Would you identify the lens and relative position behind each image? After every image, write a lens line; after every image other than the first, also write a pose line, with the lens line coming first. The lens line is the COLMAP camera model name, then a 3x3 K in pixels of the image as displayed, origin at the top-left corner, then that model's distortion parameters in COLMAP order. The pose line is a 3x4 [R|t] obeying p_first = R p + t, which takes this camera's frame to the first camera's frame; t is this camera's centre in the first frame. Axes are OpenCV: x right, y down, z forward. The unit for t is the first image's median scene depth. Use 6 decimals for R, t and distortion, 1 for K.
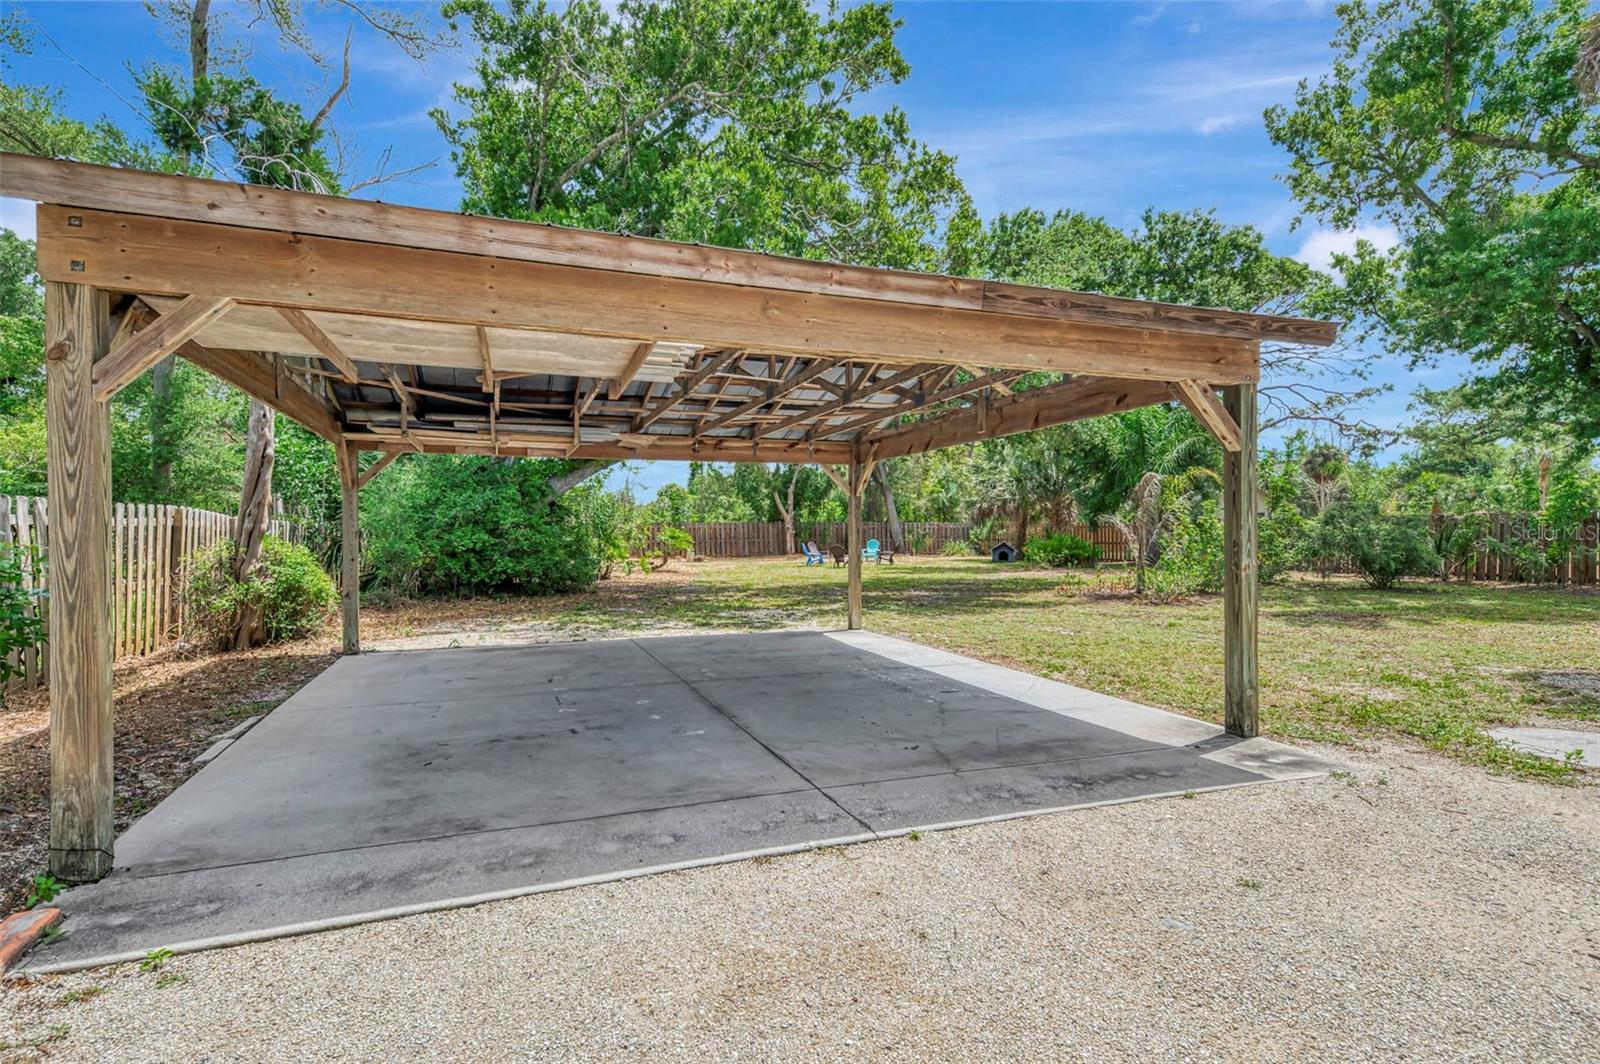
lens RADIAL K [[785.2, 0, 790.5], [0, 785.2, 529.0], [0, 0, 1]] dist [0.003311, 0.000041]
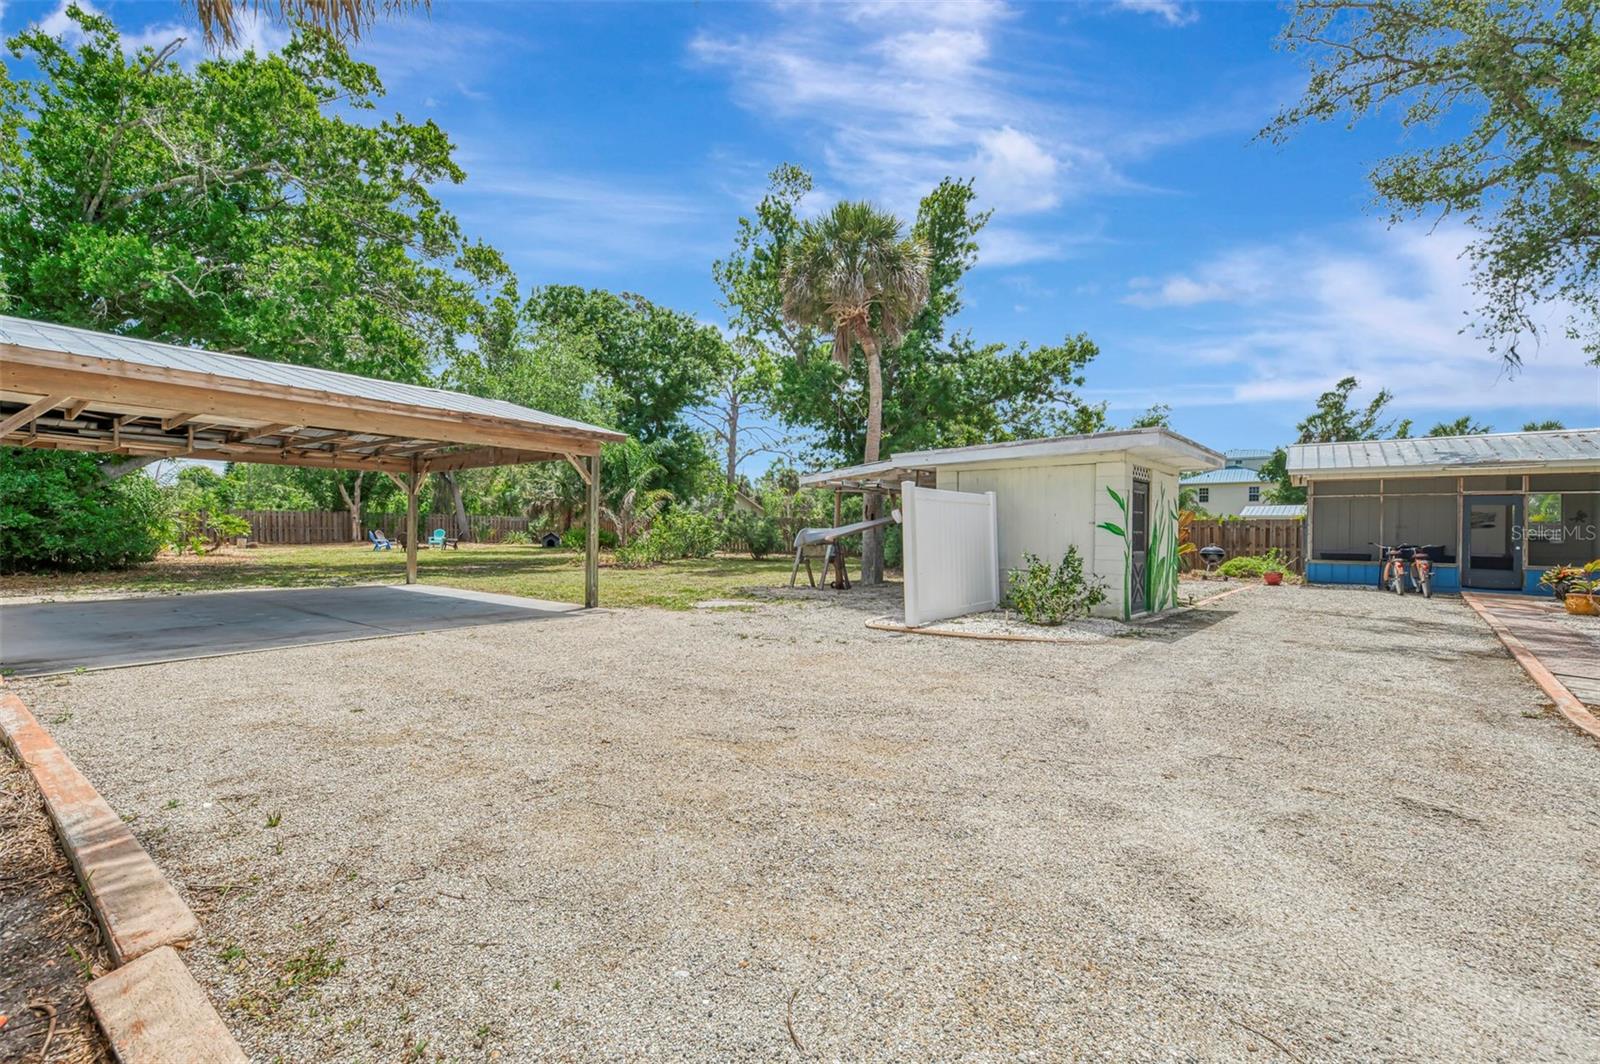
lens RADIAL K [[700.3, 0, 784.1], [0, 700.3, 536.0], [0, 0, 1]] dist [0.001864, -0.001142]
pose [[0.852078, 0.010684, 0.523305, -0.005564], [-0.018874, 0.999769, 0.010321, 0.004548], [-0.523074, -0.018671, 0.852083, -0.235334]]
